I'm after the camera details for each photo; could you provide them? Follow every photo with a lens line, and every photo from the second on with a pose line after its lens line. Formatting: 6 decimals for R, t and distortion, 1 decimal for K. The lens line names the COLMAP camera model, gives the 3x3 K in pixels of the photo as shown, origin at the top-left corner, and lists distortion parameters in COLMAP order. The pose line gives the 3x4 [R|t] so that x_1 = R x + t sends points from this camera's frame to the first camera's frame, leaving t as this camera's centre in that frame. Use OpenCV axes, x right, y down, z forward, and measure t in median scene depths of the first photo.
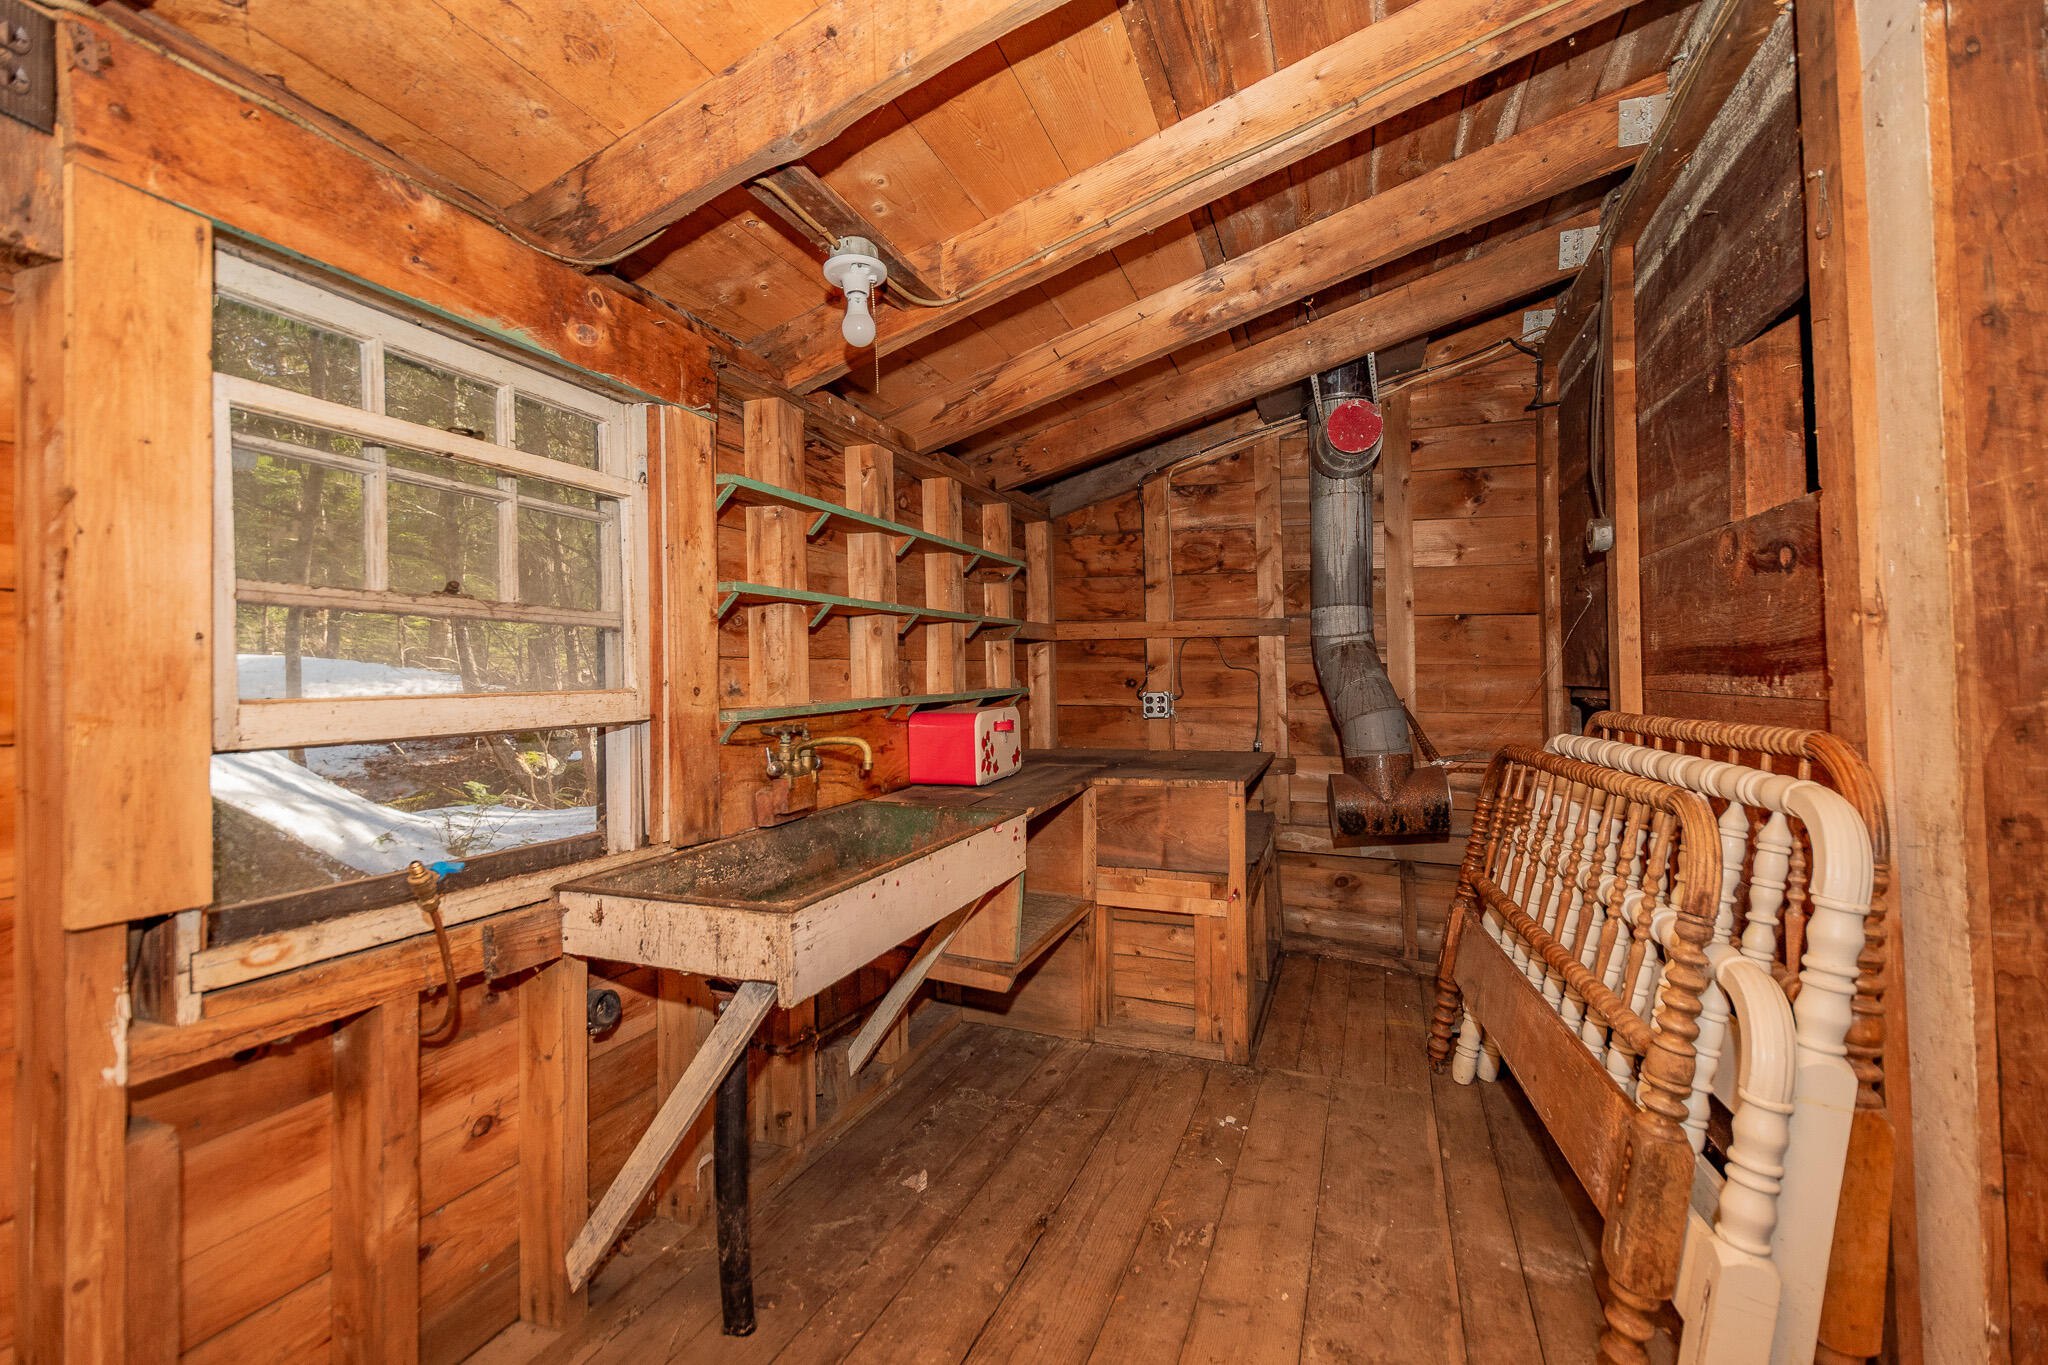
lens RADIAL K [[895.8, 0, 1039.6], [0, 895.8, 687.4], [0, 0, 1]] dist [0.014367, -0.006704]
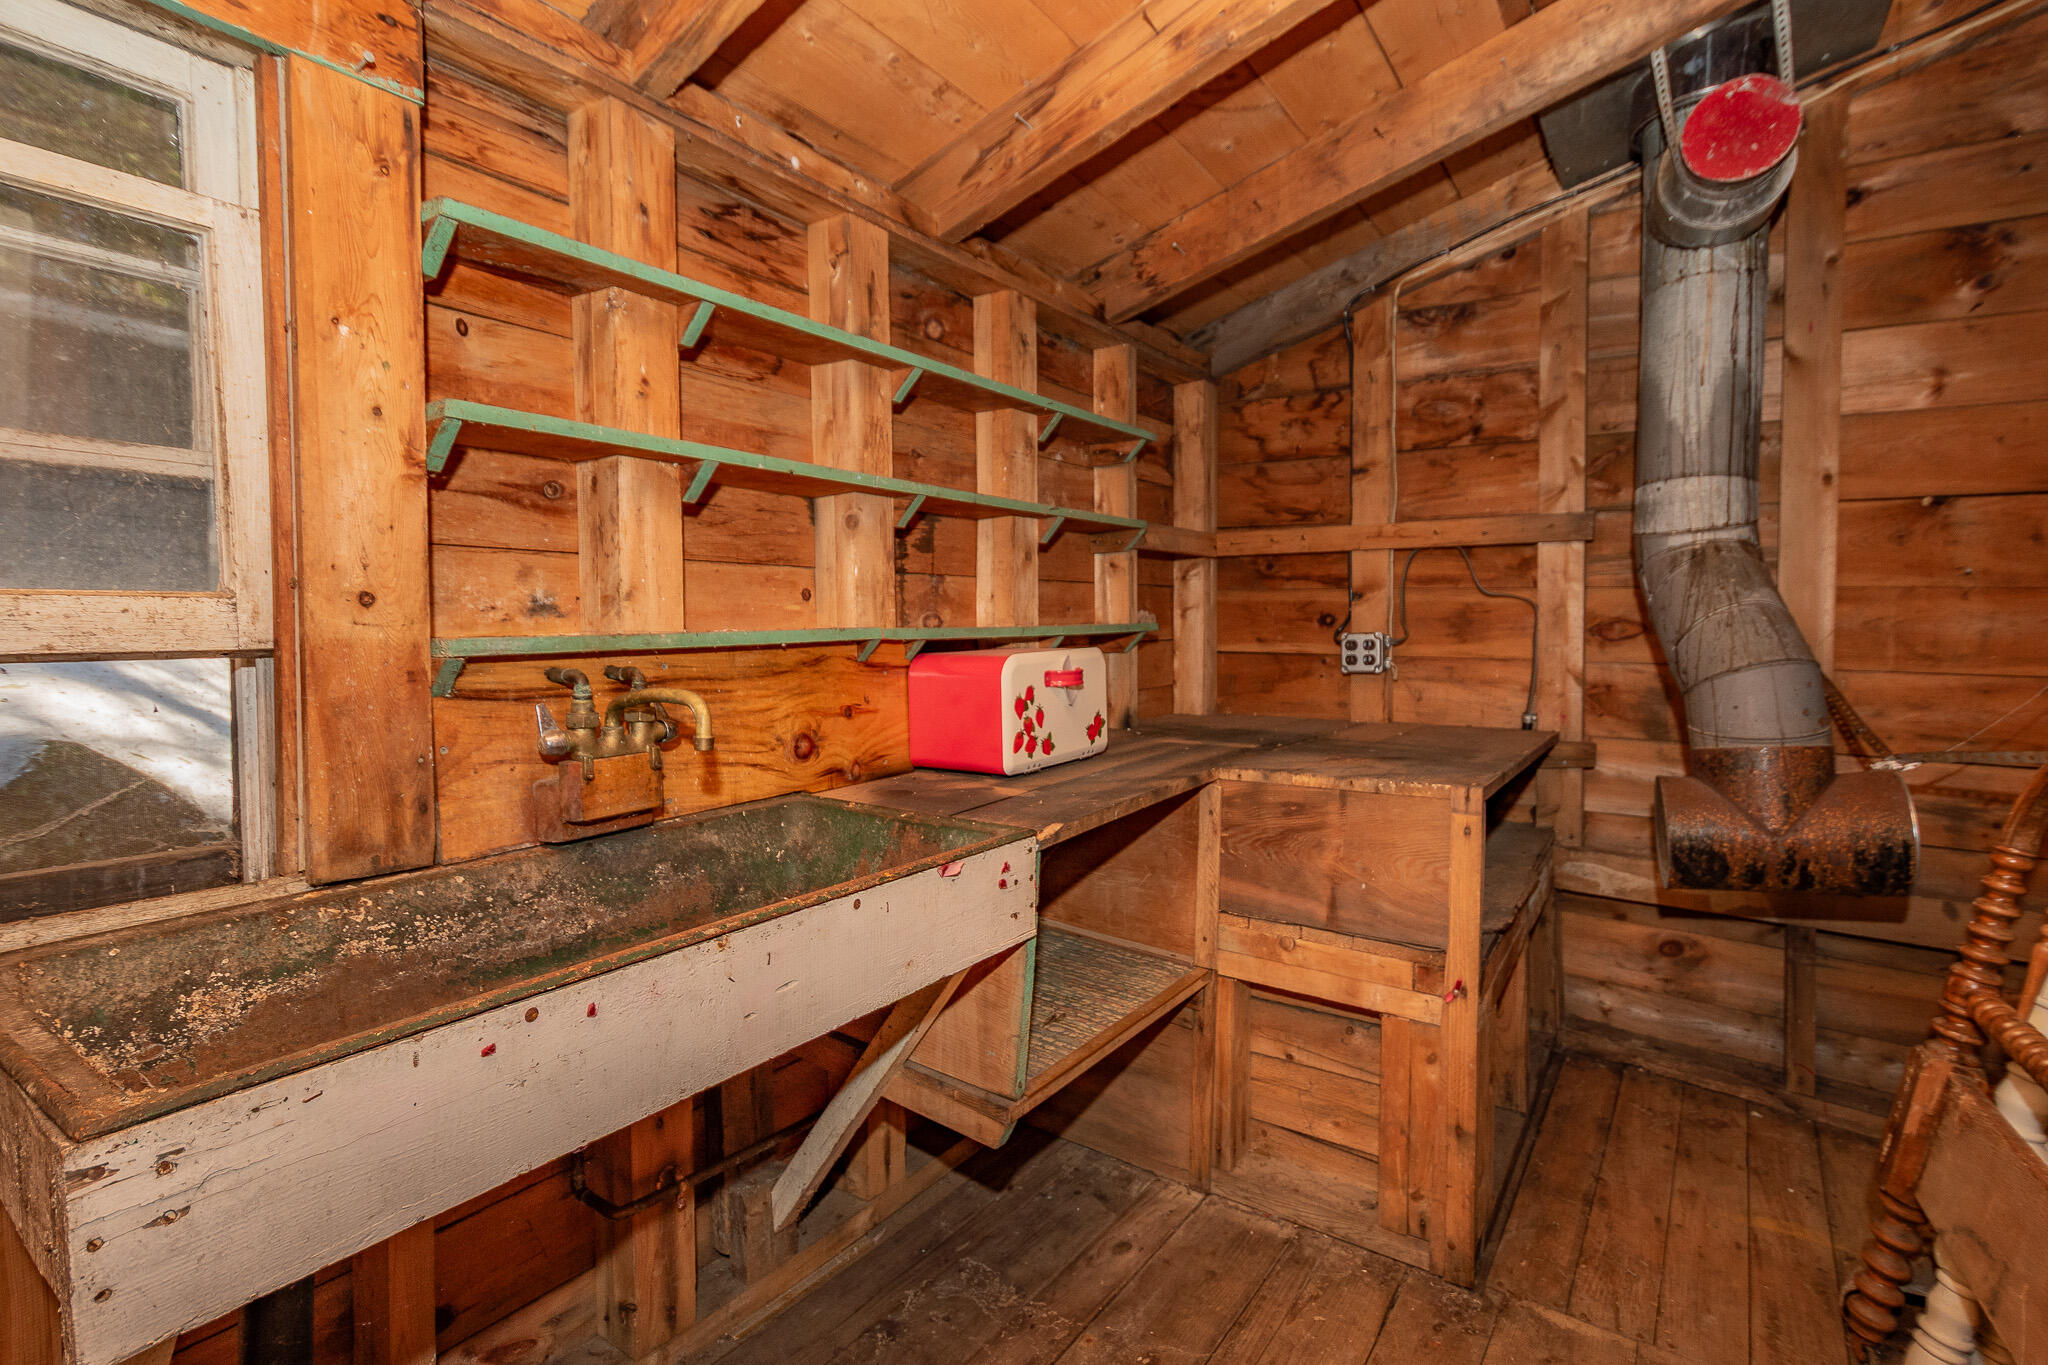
lens RADIAL K [[977.1, 0, 1036.3], [0, 977.1, 689.6], [0, 0, 1]] dist [0.007441, -0.004473]
pose [[0.968333, 0.024203, -0.248487, 0.109133], [-0.011134, 0.998486, 0.053866, 0.015129], [0.249415, -0.049394, 0.967136, 0.349719]]
